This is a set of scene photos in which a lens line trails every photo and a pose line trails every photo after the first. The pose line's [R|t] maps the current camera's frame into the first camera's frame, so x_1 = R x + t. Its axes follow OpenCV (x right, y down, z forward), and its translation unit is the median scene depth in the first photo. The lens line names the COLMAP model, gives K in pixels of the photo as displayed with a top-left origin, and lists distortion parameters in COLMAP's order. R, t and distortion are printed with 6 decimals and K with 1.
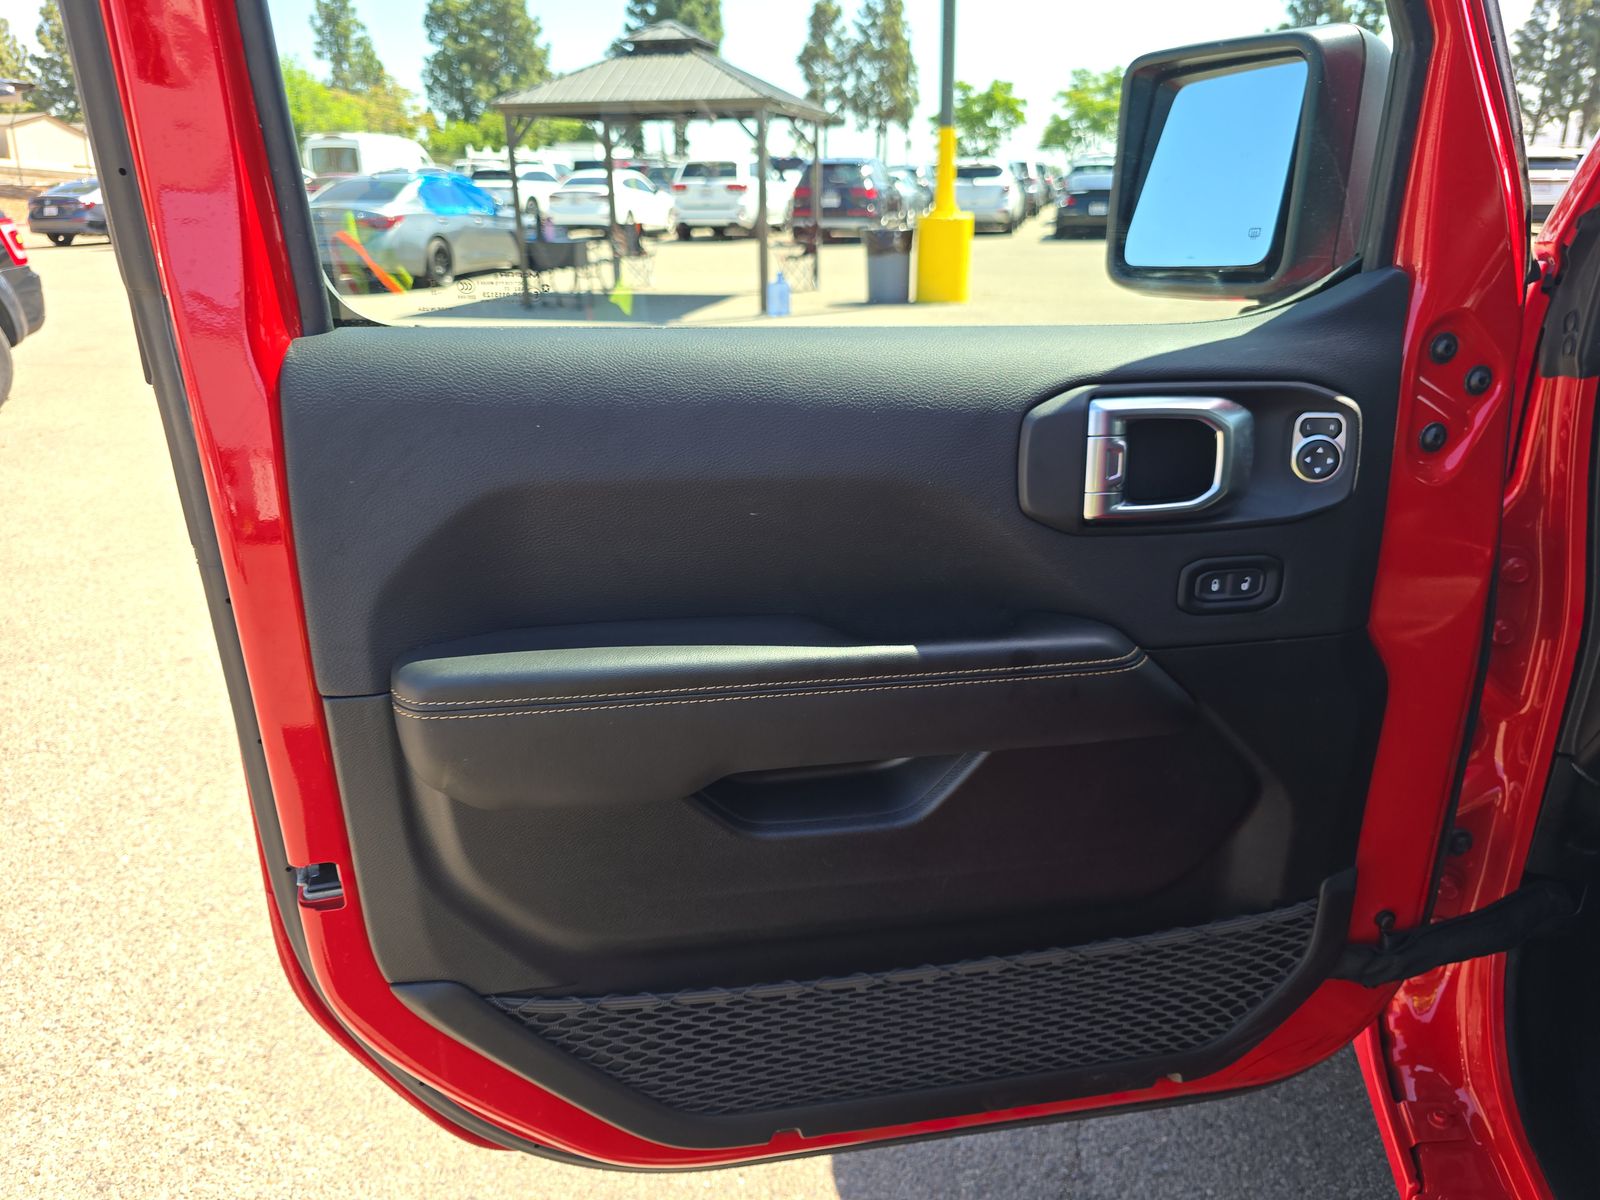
lens RADIAL K [[1083.2, 0, 827.2], [0, 1083.2, 629.7], [0, 0, 1]] dist [0.005183, -0.003490]
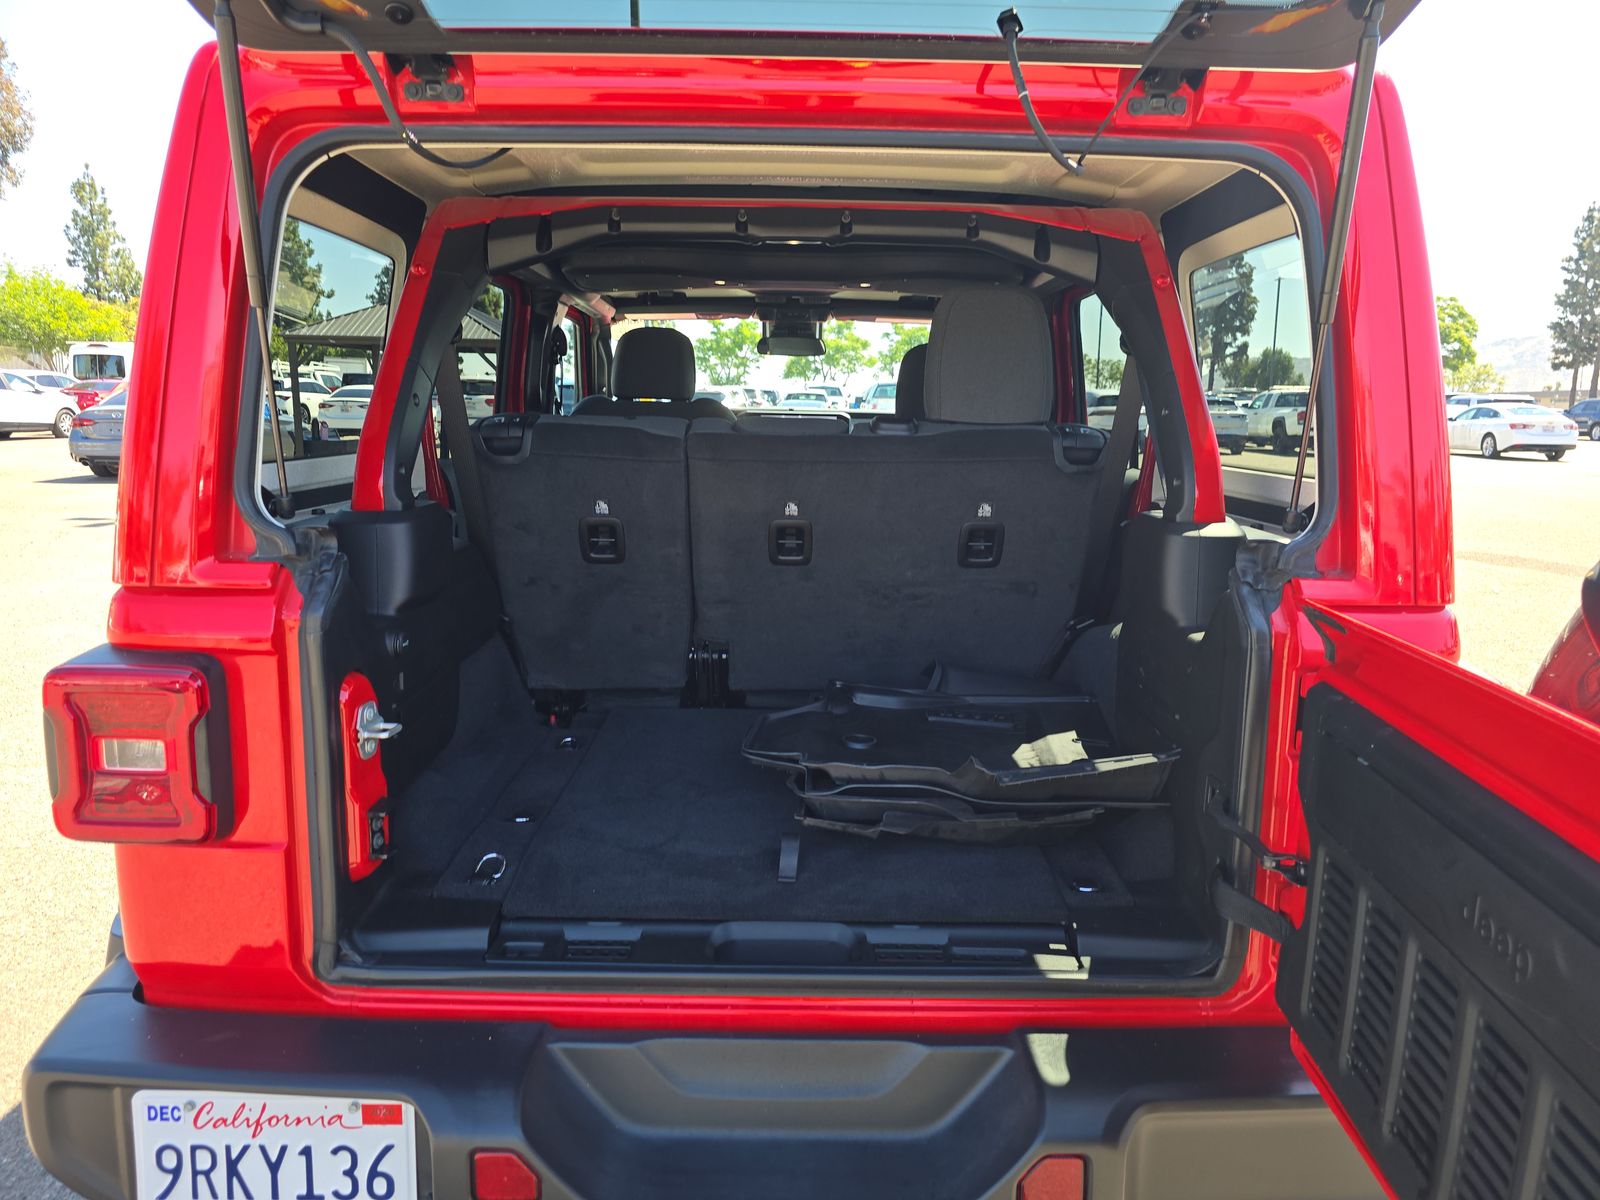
lens RADIAL K [[1070.3, 0, 805.8], [0, 1070.3, 618.1], [0, 0, 1]] dist [0.028649, -0.028555]
pose [[0.982295, -0.011045, 0.187017, 0.024270], [0.046609, 0.981281, -0.186857, 0.044671], [-0.181453, 0.192265, 0.964422, -0.113841]]
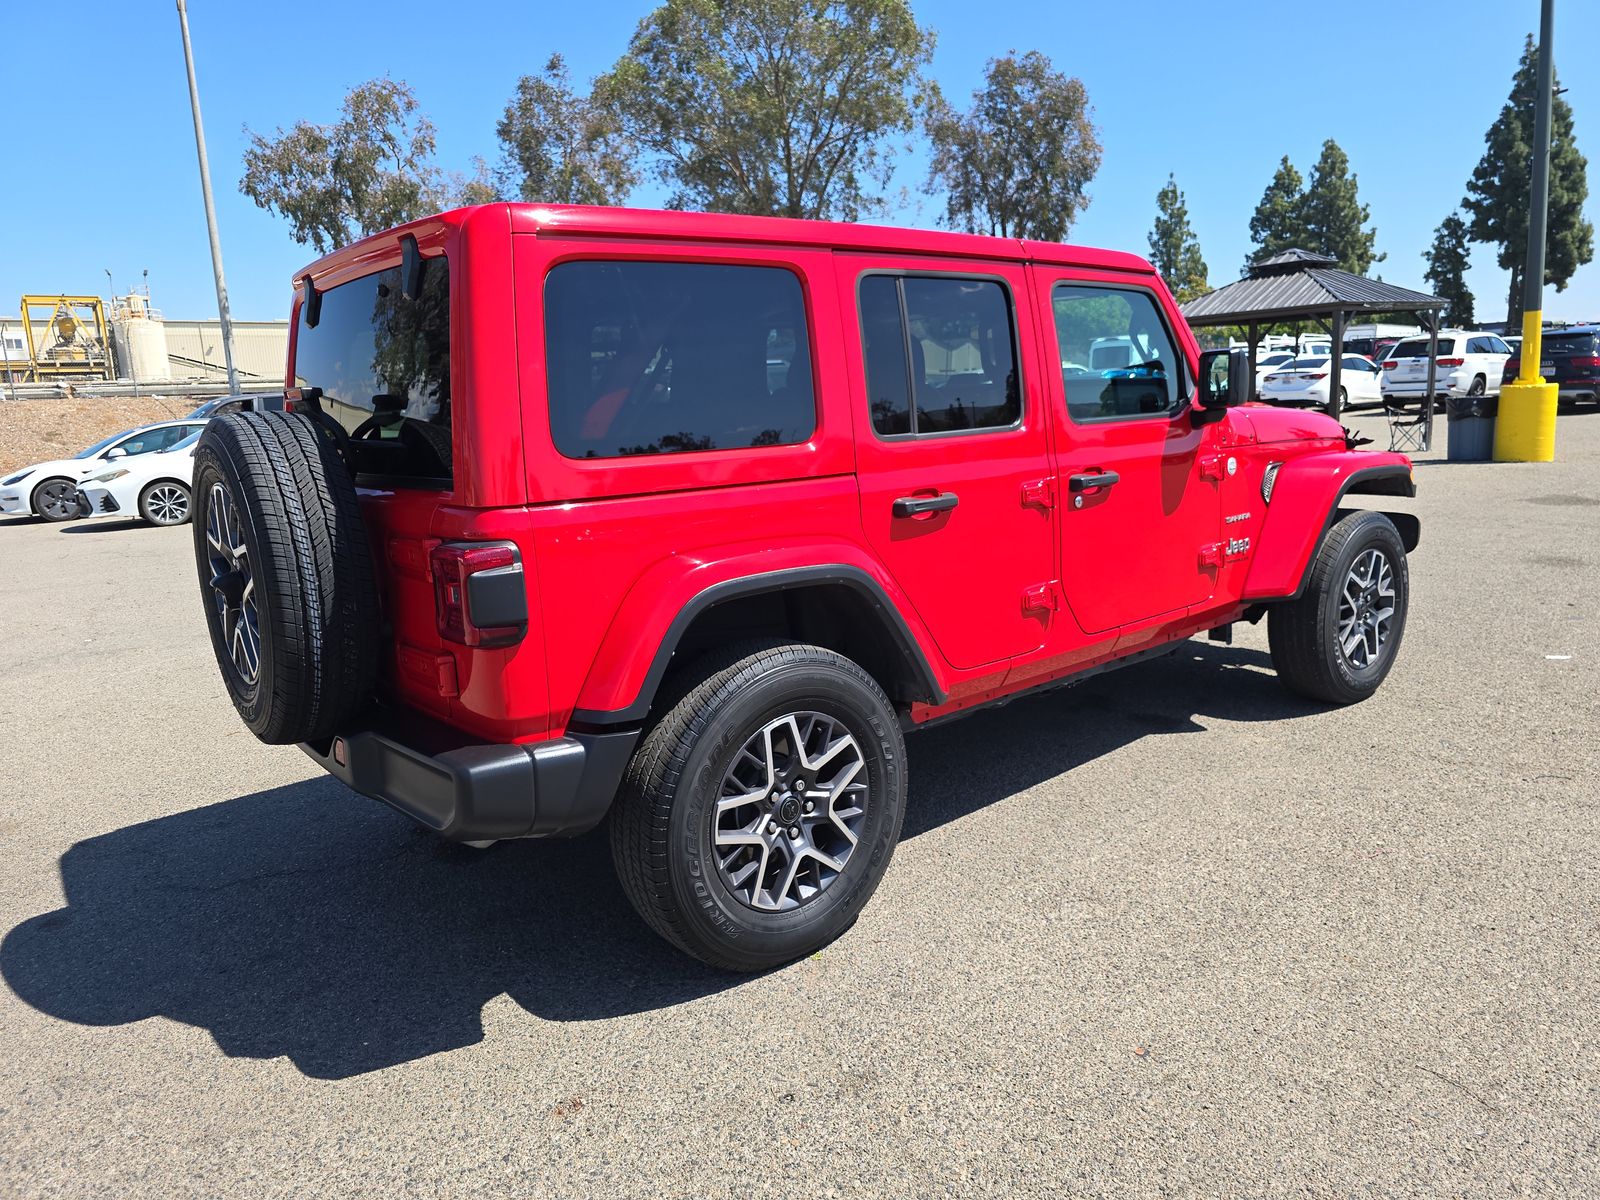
lens RADIAL K [[1077.1, 0, 800.0], [0, 1077.1, 600.0], [0, 0, 1]] dist [0.011316, -0.008350]
pose [[0.761634, 0.089498, -0.641798, 0.126307], [-0.202404, 0.973720, -0.104413, 0.047378], [0.615587, 0.209426, 0.759733, -0.120828]]
